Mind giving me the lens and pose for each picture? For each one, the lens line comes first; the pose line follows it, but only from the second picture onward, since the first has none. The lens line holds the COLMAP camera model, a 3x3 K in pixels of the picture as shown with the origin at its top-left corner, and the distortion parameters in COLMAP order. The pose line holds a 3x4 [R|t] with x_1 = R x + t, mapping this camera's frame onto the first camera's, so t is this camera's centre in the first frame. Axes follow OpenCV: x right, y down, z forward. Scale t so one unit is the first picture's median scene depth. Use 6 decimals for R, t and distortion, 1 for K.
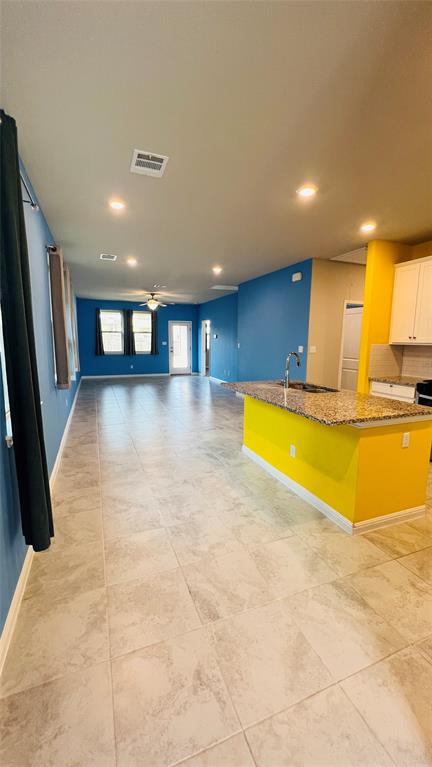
lens RADIAL K [[309.1, 0, 214.5], [0, 309.1, 383.1], [0, 0, 1]] dist [-0.000068, -0.000044]
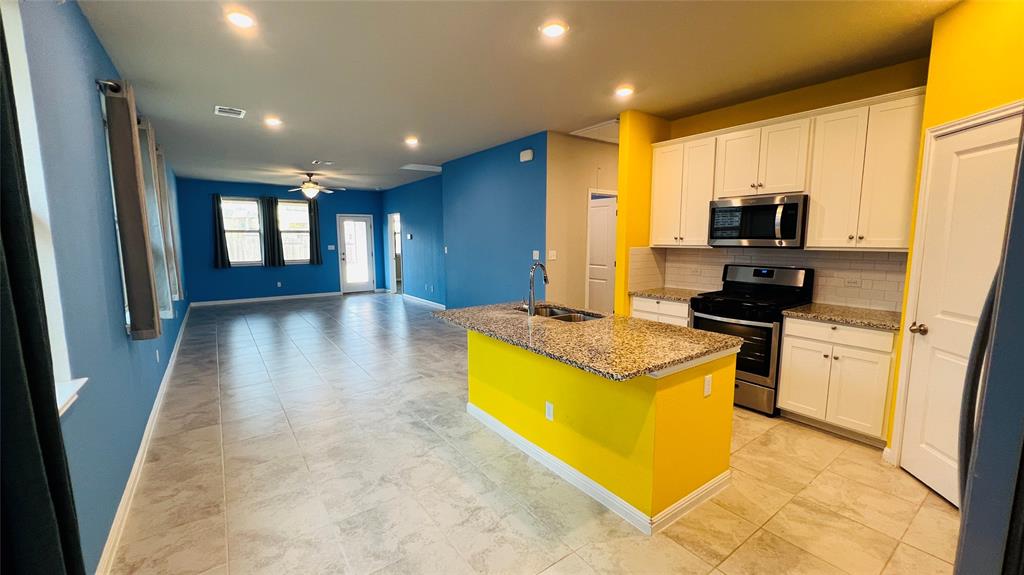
lens RADIAL K [[416.4, 0, 513.3], [0, 416.4, 287.7], [0, 0, 1]] dist [-0.004071, 0.001137]
pose [[0.967853, -0.041300, 0.248103, -0.025378], [0.047042, 0.998744, -0.017254, -0.025713], [-0.247079, 0.028371, 0.968580, 0.096436]]
